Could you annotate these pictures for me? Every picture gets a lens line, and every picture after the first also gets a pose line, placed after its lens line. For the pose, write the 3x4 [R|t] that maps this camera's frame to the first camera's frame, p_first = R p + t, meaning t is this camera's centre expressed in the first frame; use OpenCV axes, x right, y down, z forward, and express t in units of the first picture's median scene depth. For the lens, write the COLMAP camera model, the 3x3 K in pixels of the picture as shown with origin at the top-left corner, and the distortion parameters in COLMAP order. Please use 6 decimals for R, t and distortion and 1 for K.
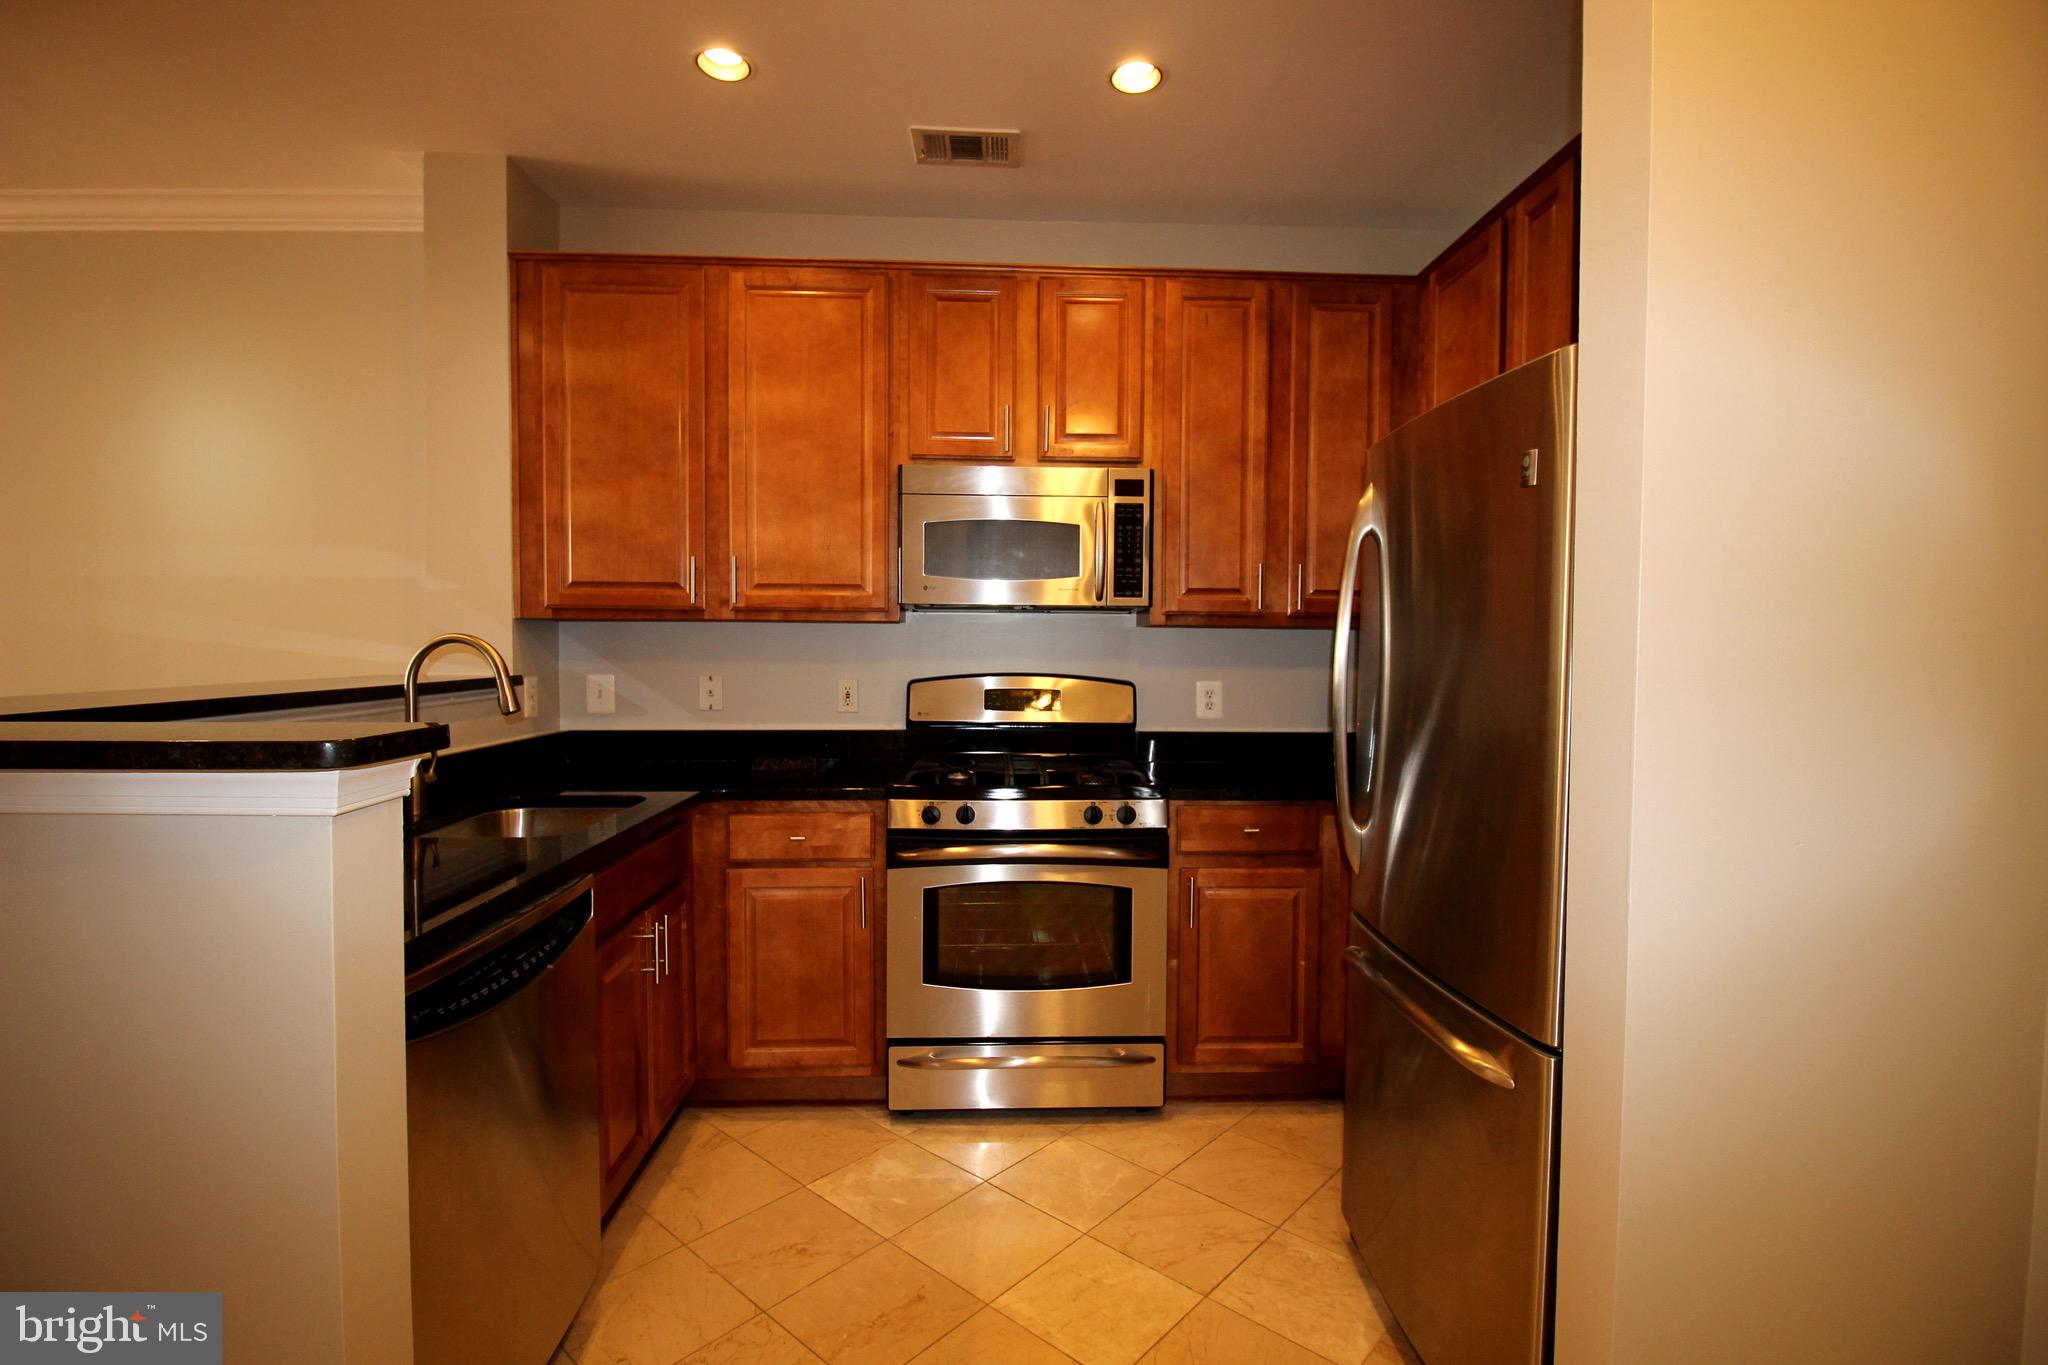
lens RADIAL K [[948.9, 0, 1032.5], [0, 948.9, 664.9], [0, 0, 1]] dist [-0.009704, -0.006585]
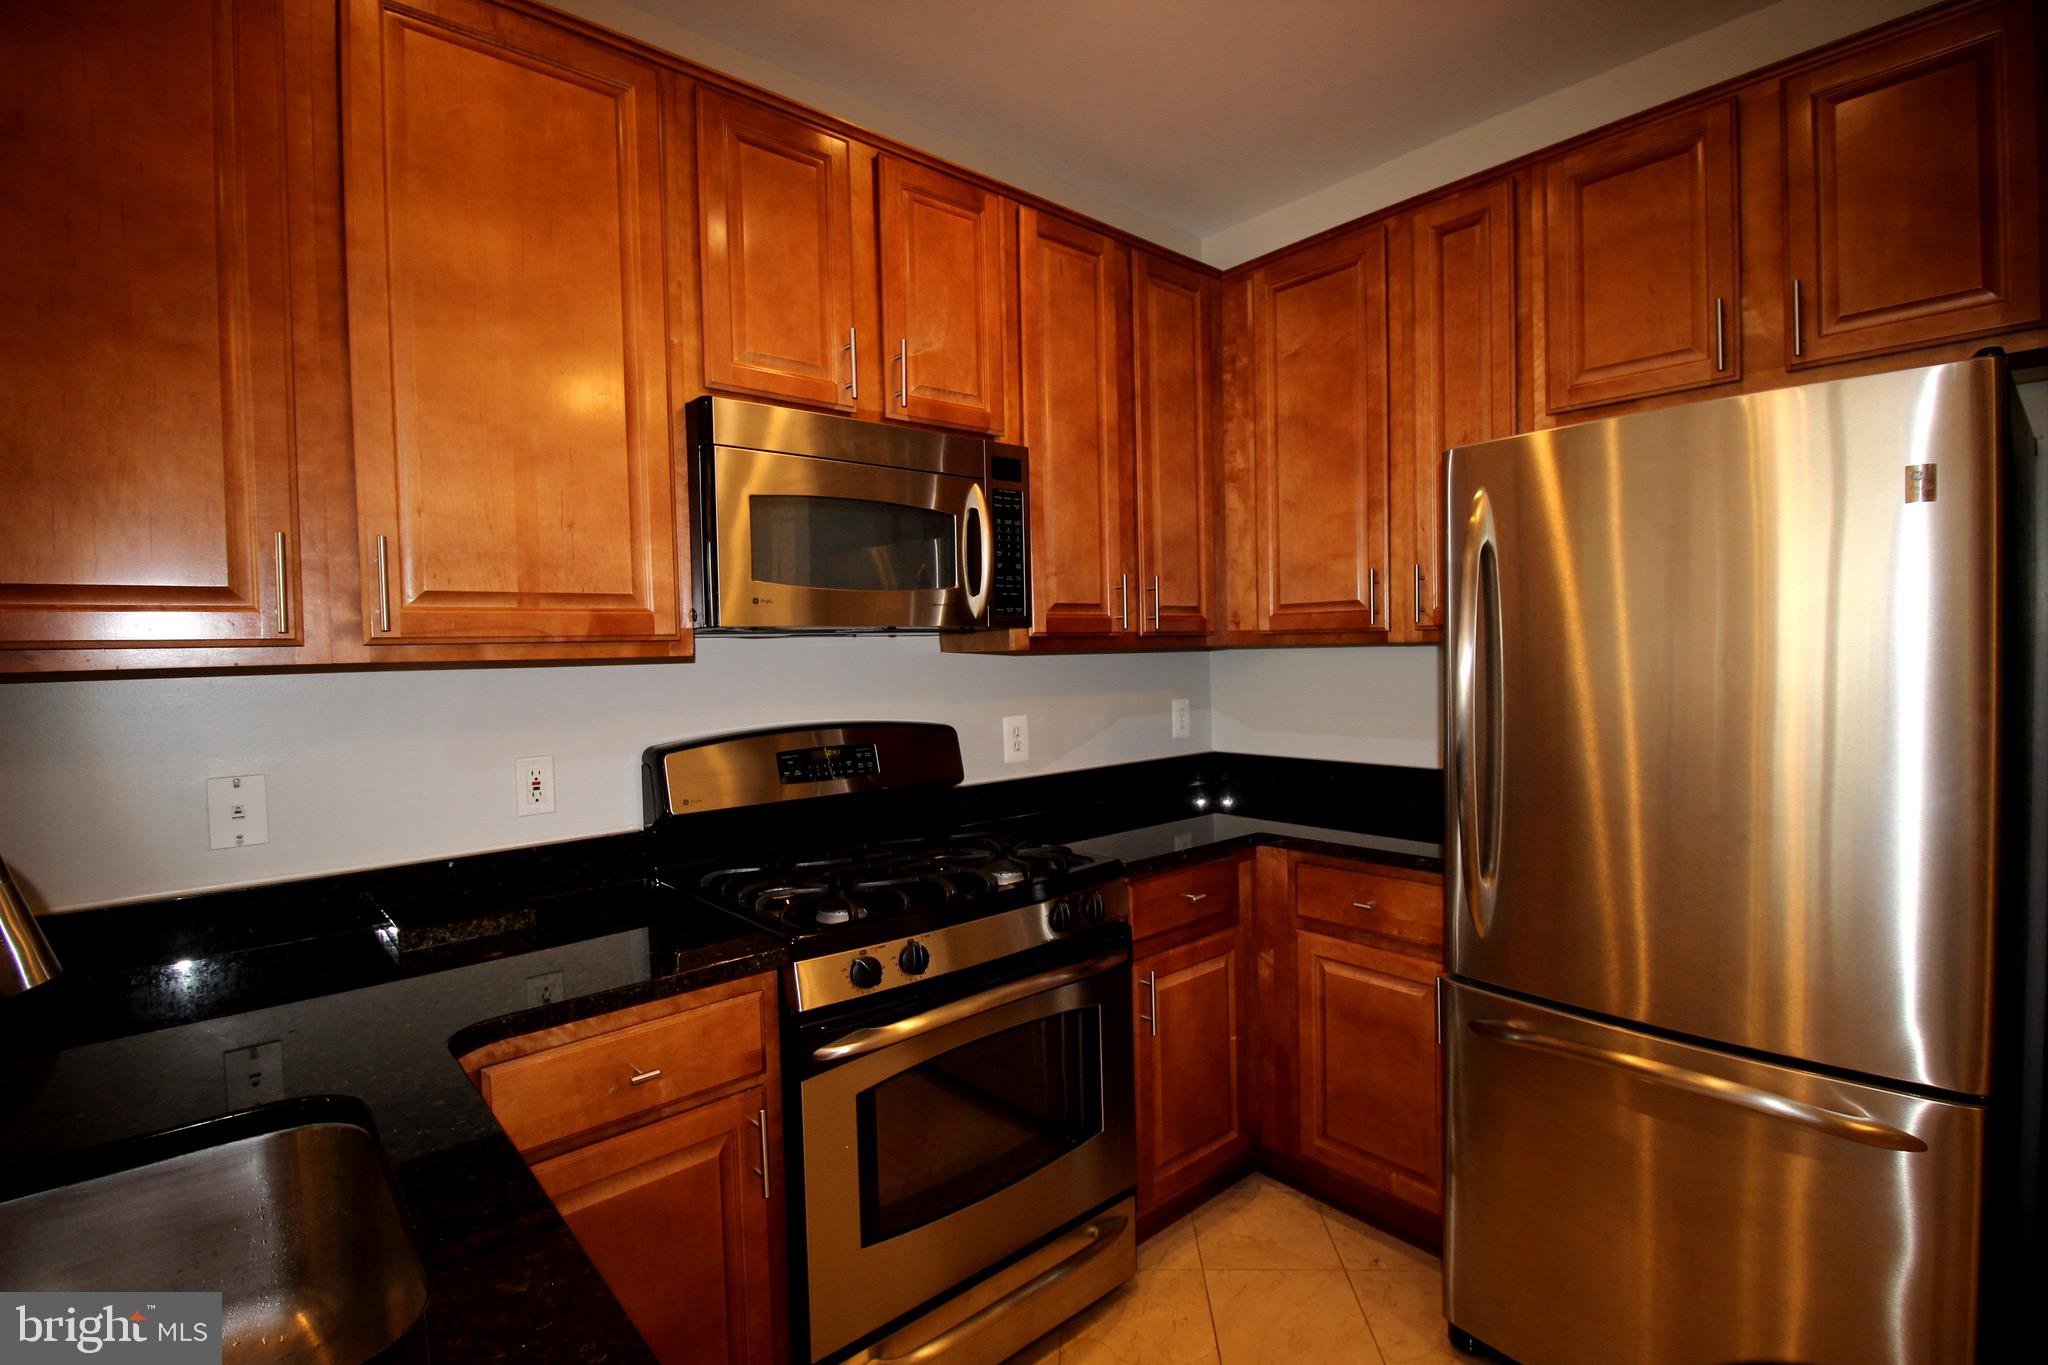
lens RADIAL K [[948.9, 0, 1030.8], [0, 948.9, 673.5], [0, 0, 1]] dist [-0.009704, -0.006585]
pose [[0.782208, -0.041979, 0.621601, -0.355144], [0.044427, 0.998946, 0.011557, -0.033077], [-0.621431, 0.018576, 0.783248, 0.403453]]
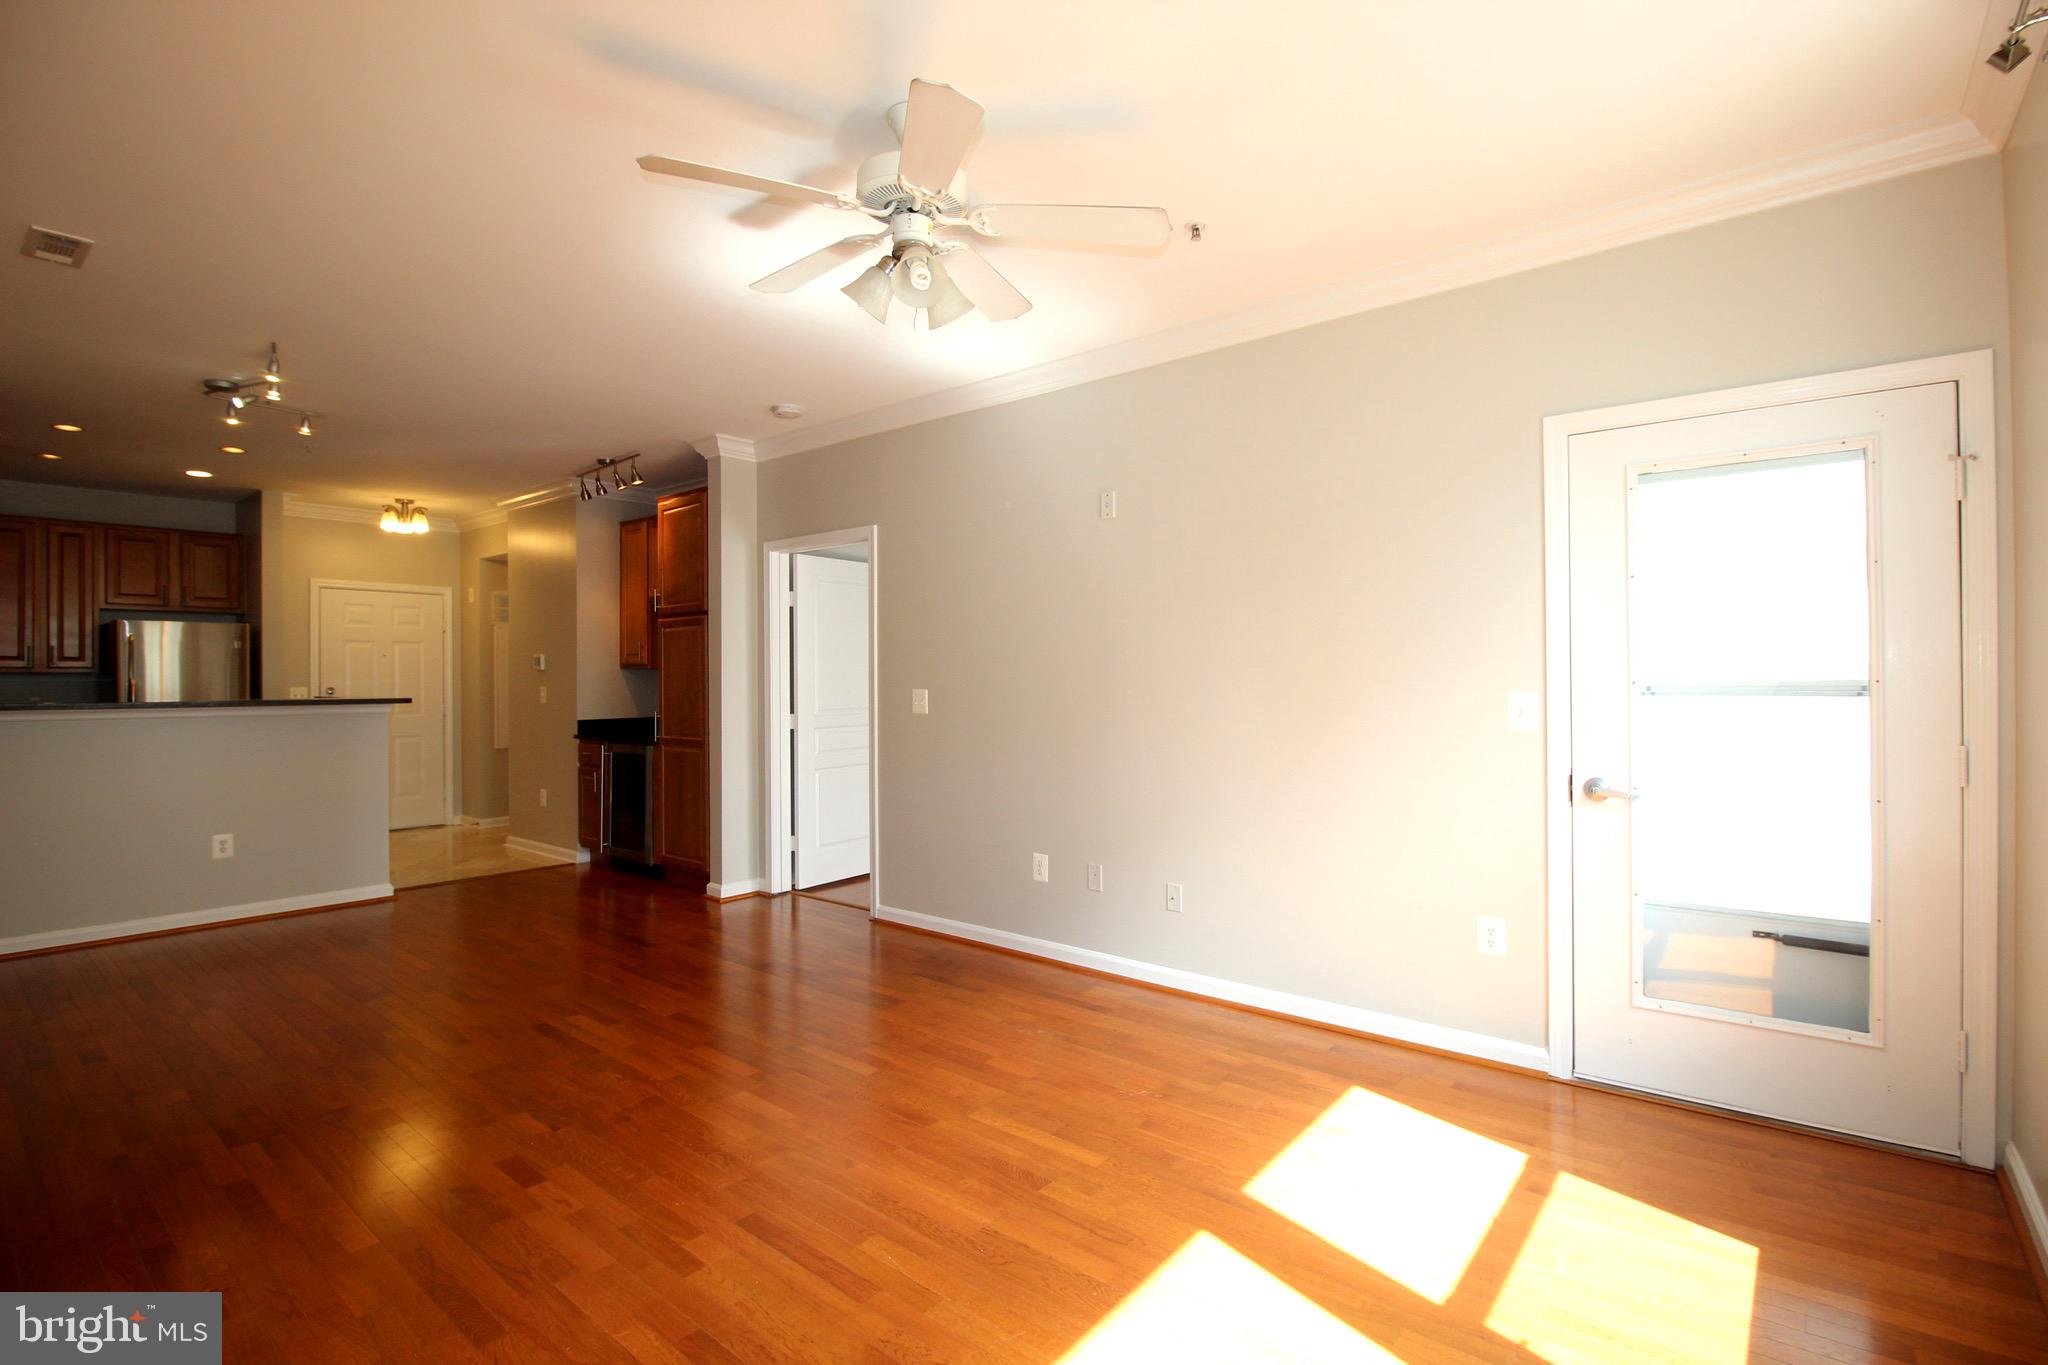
lens RADIAL K [[948.9, 0, 1030.3], [0, 948.9, 678.2], [0, 0, 1]] dist [-0.009704, -0.006585]
pose [[-0.745858, -0.002171, 0.666101, -2.920326], [0.016883, 0.999612, 0.022163, -0.034527], [-0.665891, 0.027776, -0.745532, 0.941119]]
